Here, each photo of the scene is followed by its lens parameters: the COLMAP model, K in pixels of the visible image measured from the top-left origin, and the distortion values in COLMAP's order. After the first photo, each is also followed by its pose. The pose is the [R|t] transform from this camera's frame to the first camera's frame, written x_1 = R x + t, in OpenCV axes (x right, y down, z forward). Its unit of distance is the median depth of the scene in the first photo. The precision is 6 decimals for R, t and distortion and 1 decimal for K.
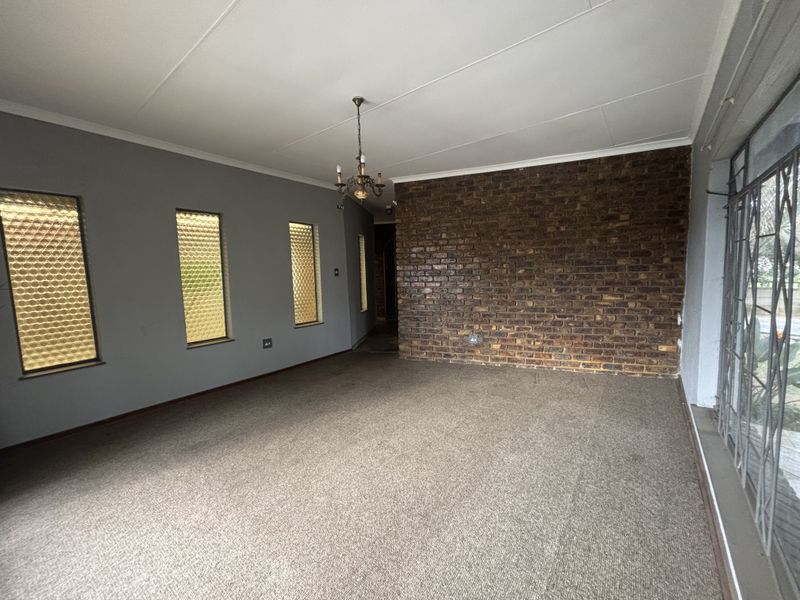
lens RADIAL K [[320.8, 0, 399.2], [0, 320.8, 298.4], [0, 0, 1]] dist [0.001483, -0.000524]
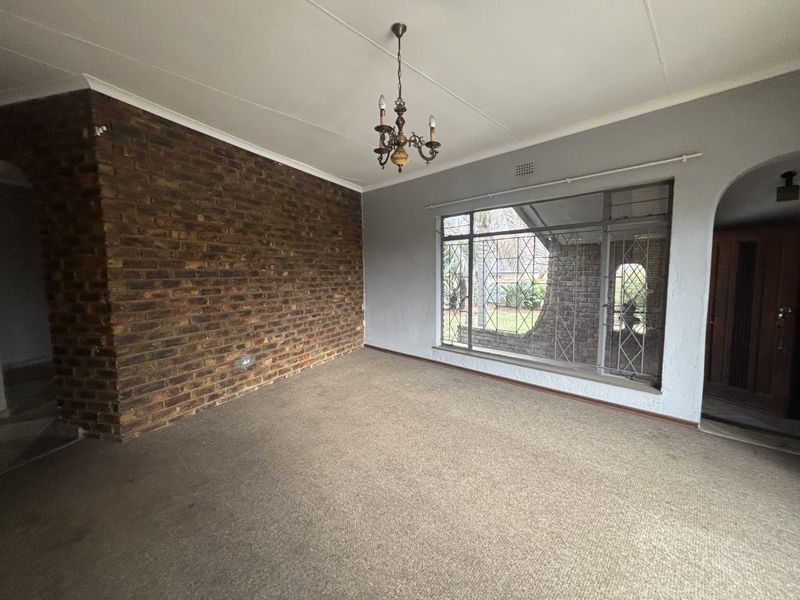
lens RADIAL K [[320.8, 0, 400.3], [0, 320.8, 299.4], [0, 0, 1]] dist [0.001483, -0.000524]
pose [[0.105730, -0.060682, 0.992542, -0.524361], [0.093187, 0.994349, 0.050865, -0.026628], [-0.990019, 0.087114, 0.110787, 0.575562]]
